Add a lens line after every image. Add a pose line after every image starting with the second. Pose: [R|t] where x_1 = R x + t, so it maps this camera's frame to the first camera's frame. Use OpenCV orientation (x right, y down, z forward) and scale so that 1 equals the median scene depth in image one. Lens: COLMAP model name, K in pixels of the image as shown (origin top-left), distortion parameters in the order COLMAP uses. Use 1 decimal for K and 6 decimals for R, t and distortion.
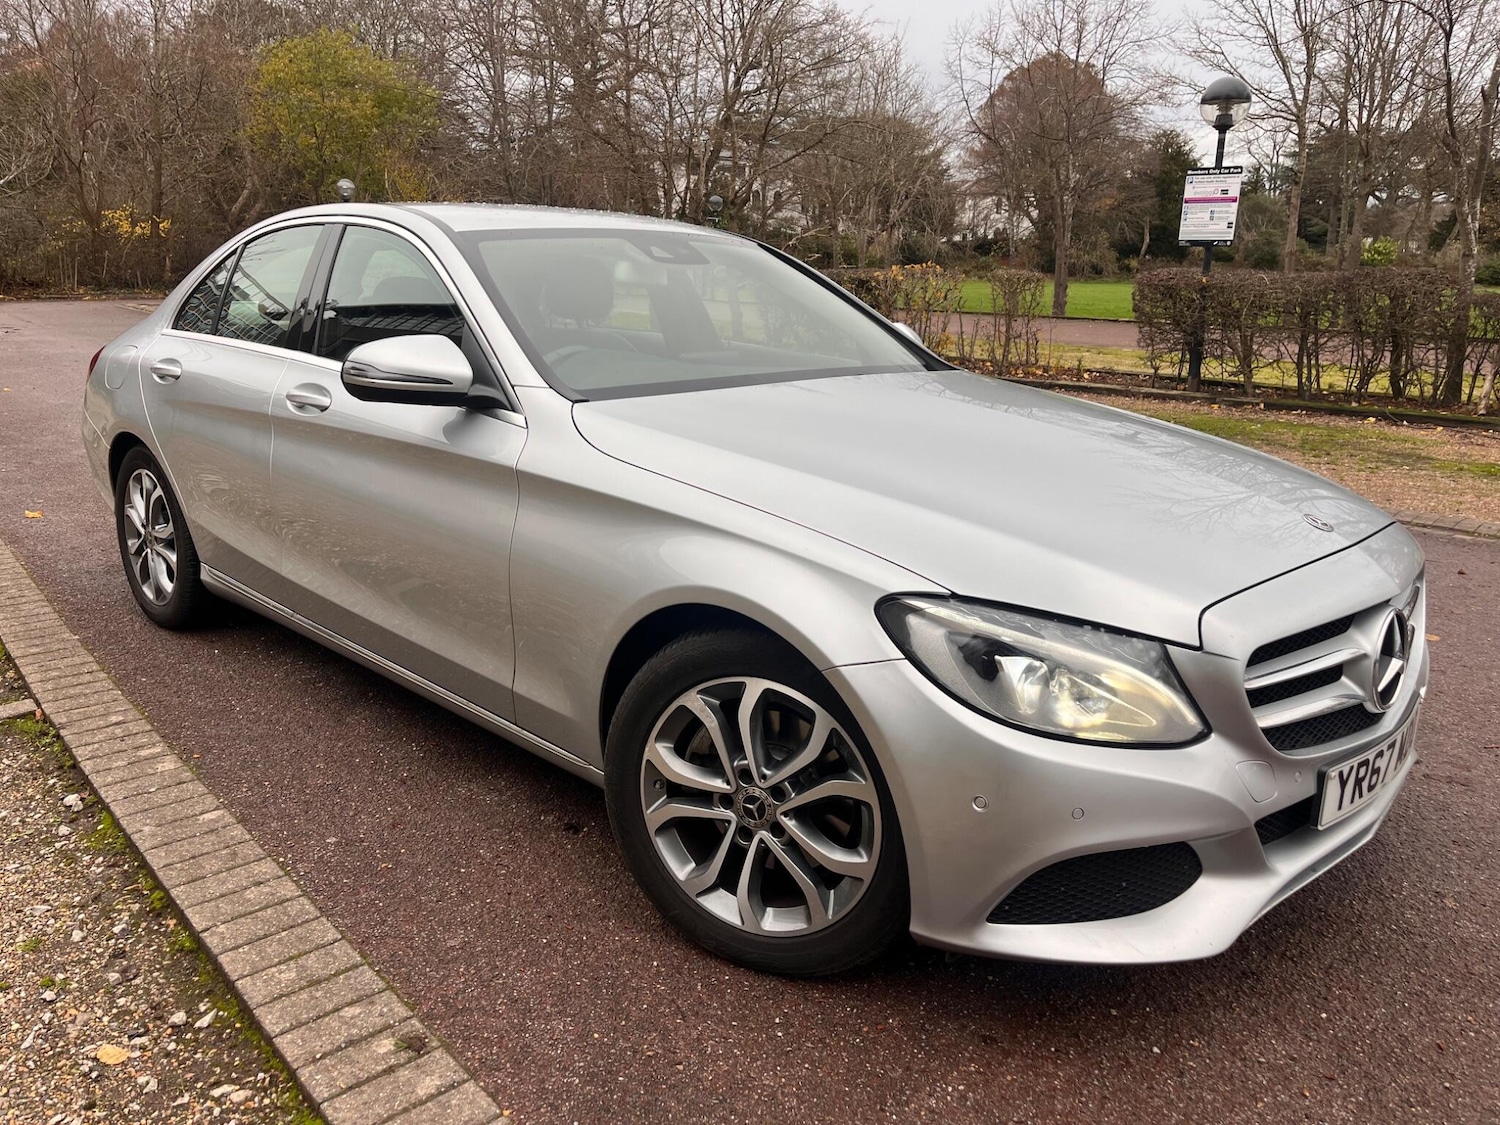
lens RADIAL K [[1136.9, 0, 752.7], [0, 1136.9, 571.0], [0, 0, 1]] dist [0.088972, -0.112903]
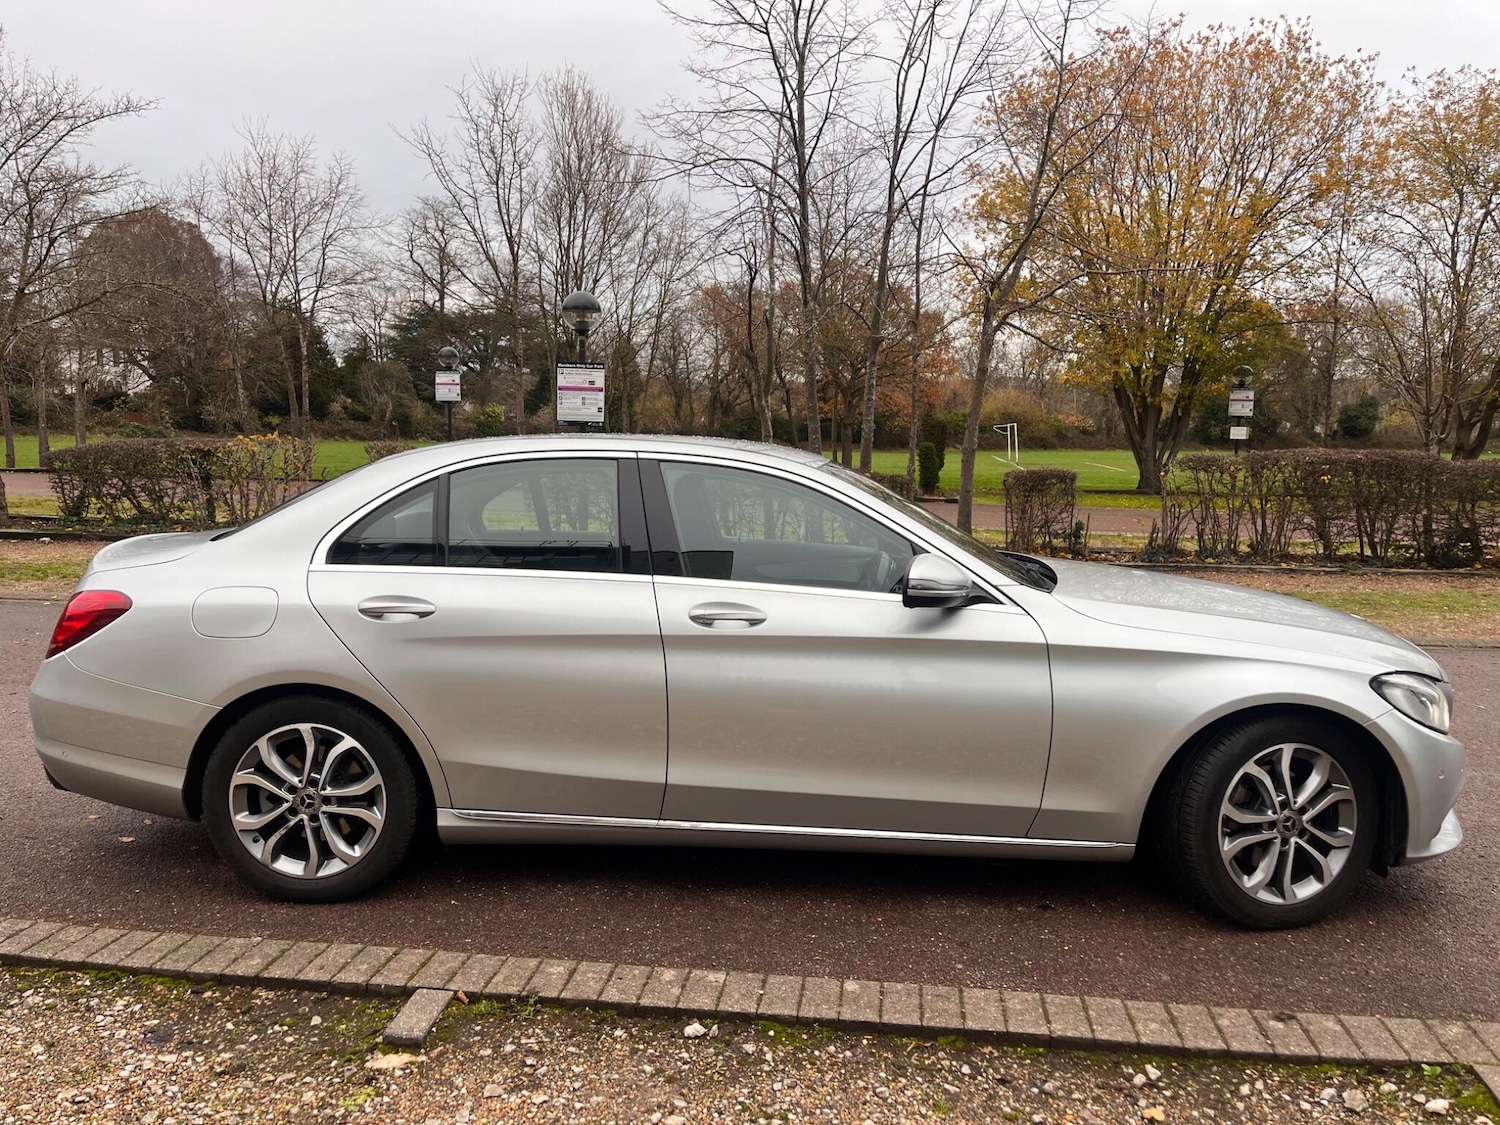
lens RADIAL K [[1136.9, 0, 746.1], [0, 1136.9, 575.8], [0, 0, 1]] dist [0.088972, -0.112903]
pose [[0.739689, -0.084748, 0.667591, -1.315470], [0.167120, 0.984094, -0.060241, -0.138455], [-0.651868, 0.156127, 0.742087, 0.177692]]
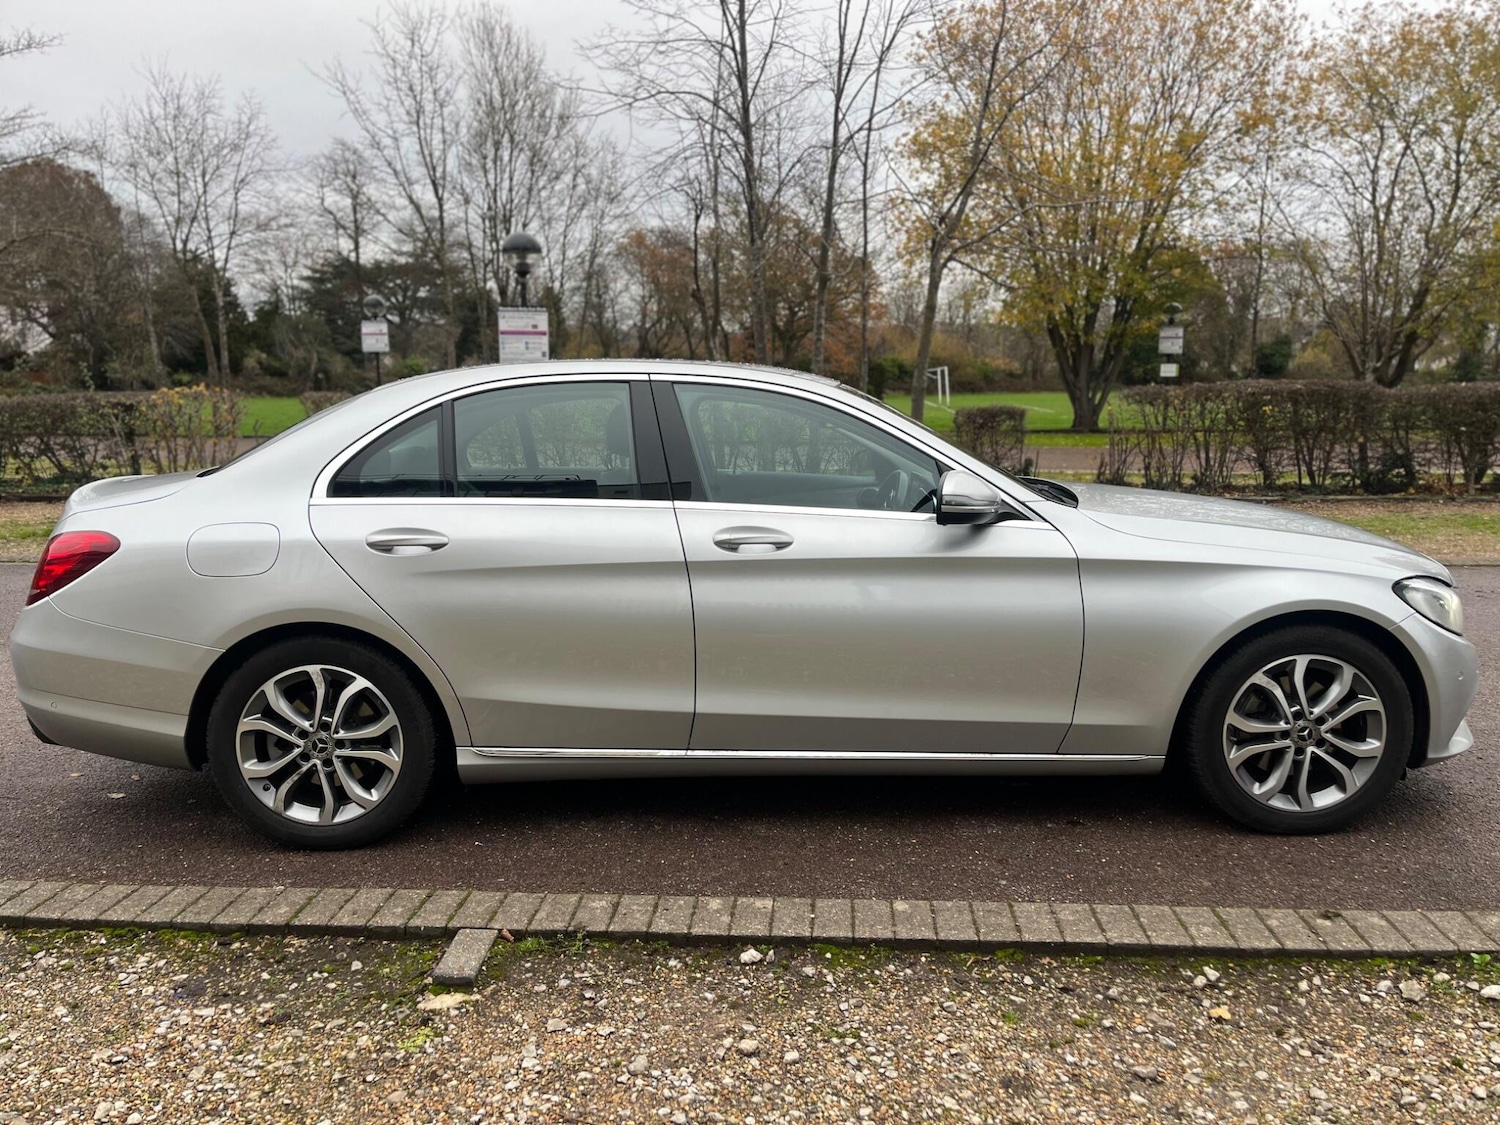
lens RADIAL K [[1136.9, 0, 746.8], [0, 1136.9, 573.5], [0, 0, 1]] dist [0.088972, -0.112903]
pose [[0.694774, -0.133163, 0.706793, -1.372528], [0.197075, 0.980347, -0.009021, -0.128960], [-0.691701, 0.145559, 0.707363, 0.281137]]
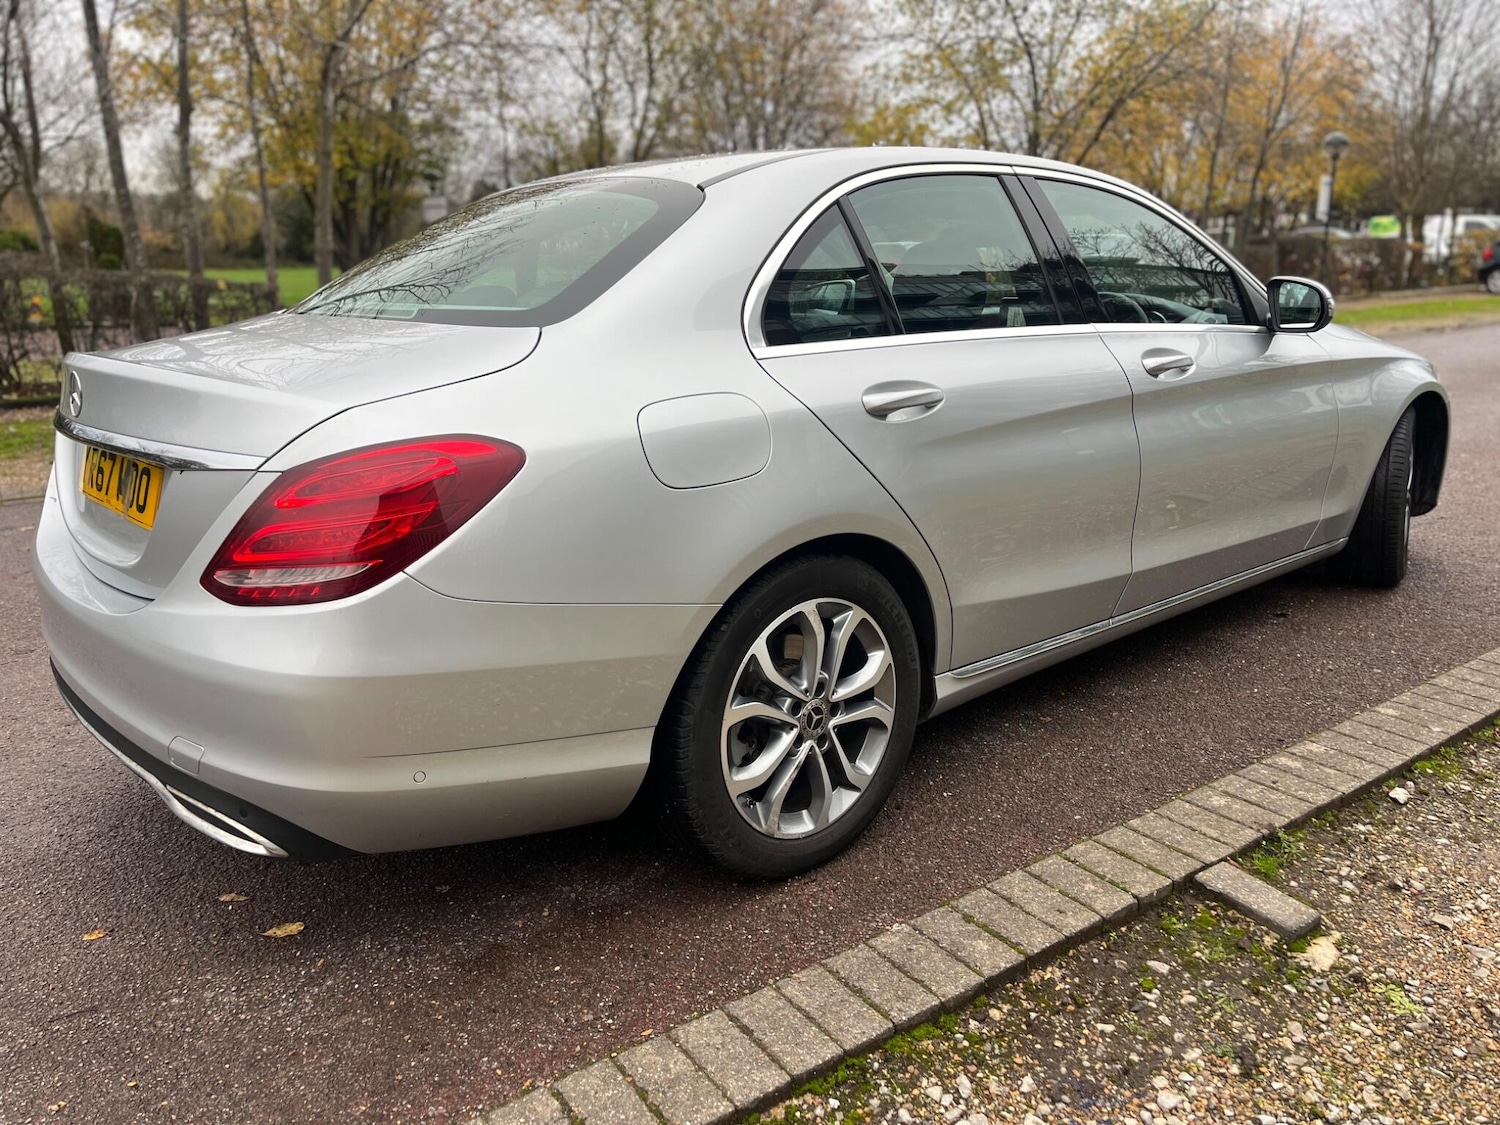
lens RADIAL K [[1136.9, 0, 775.5], [0, 1136.9, 572.0], [0, 0, 1]] dist [0.088972, -0.112903]
pose [[0.068840, -0.281063, 0.957217, -1.614054], [0.269512, 0.929056, 0.253412, -0.375899], [-0.960534, 0.240536, 0.139705, 1.443637]]
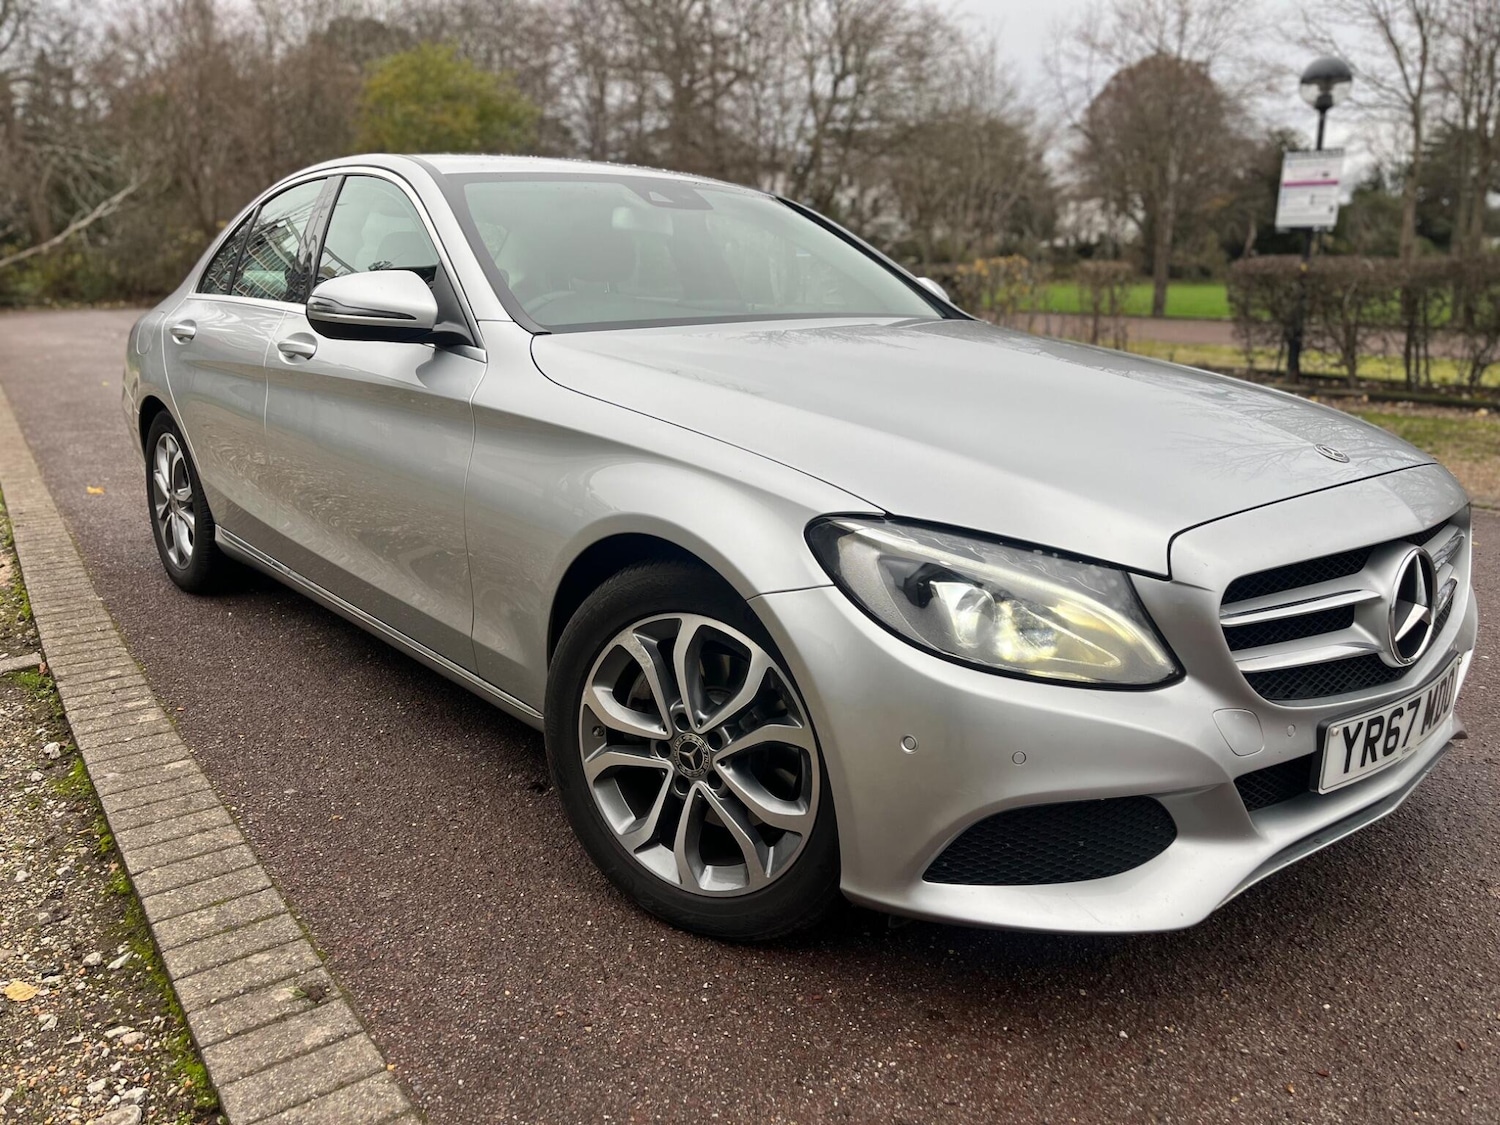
lens RADIAL K [[1136.9, 0, 755.3], [0, 1136.9, 566.1], [0, 0, 1]] dist [0.088972, -0.112903]
pose [[0.996535, 0.011035, -0.082435, 0.101746], [-0.012023, 0.999862, -0.011504, 0.050859], [0.082297, 0.012455, 0.996530, 0.065462]]
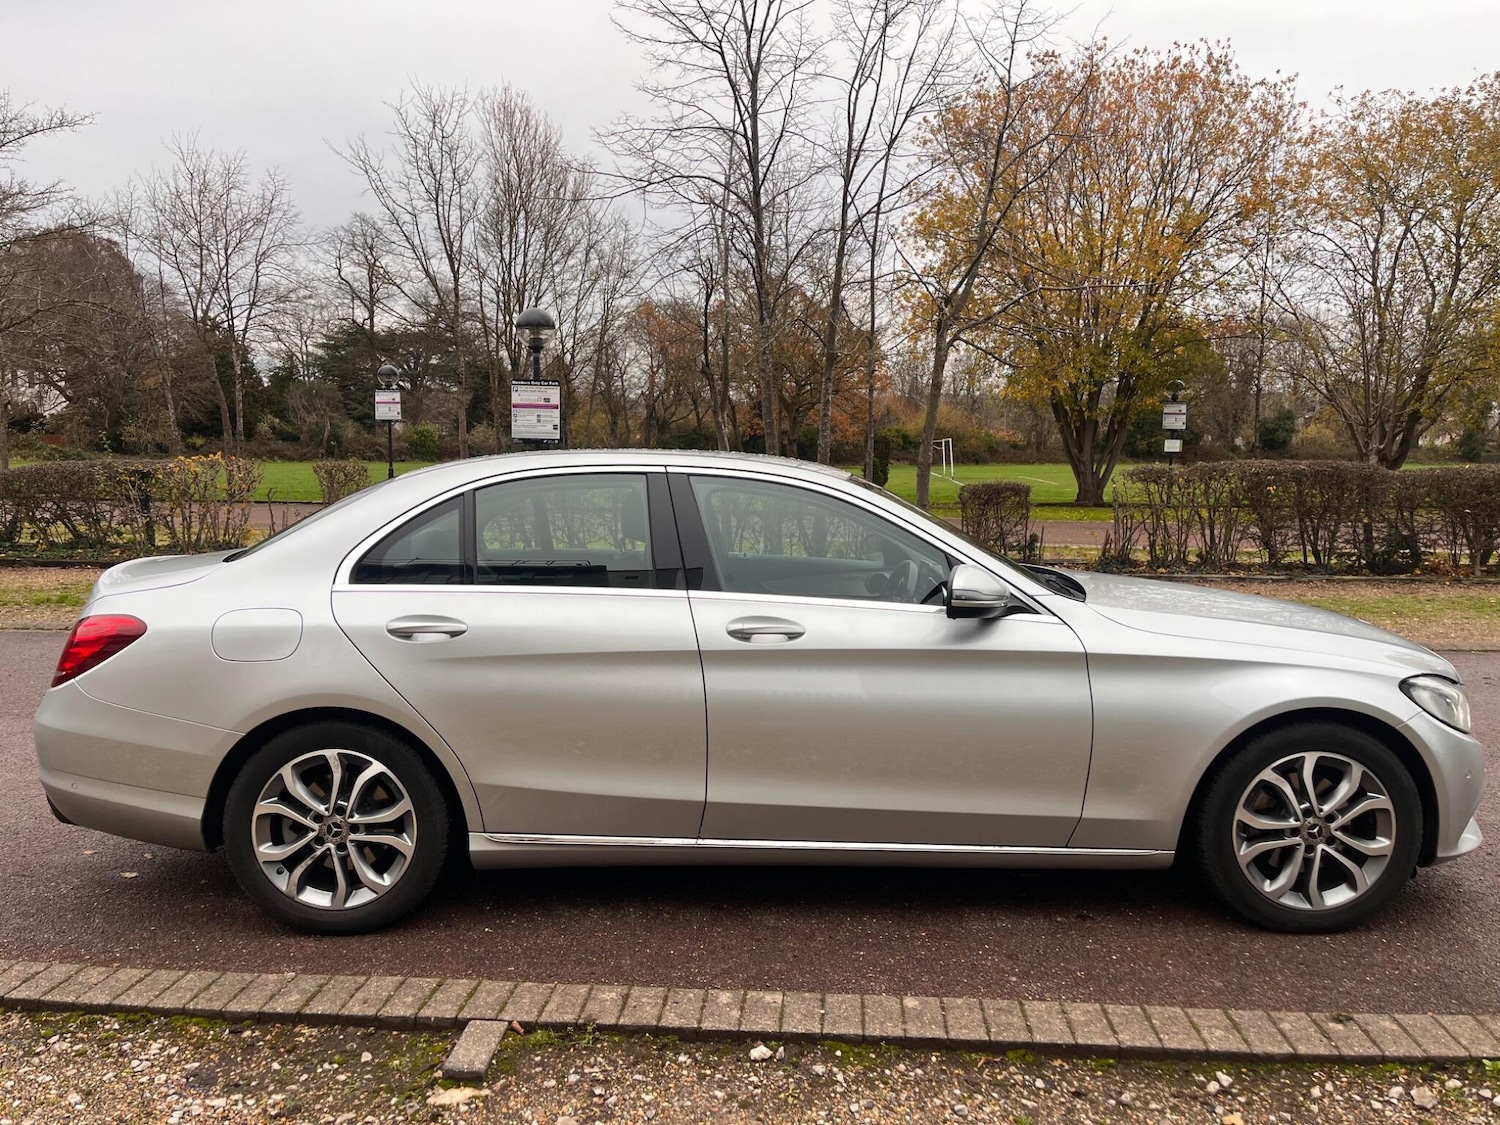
lens RADIAL K [[1136.9, 0, 740.2], [0, 1136.9, 576.8], [0, 0, 1]] dist [0.088972, -0.112903]
pose [[0.702354, -0.086093, 0.706602, -1.392718], [0.185184, 0.980578, -0.064596, -0.157384], [-0.687318, 0.176221, 0.704657, 0.268335]]
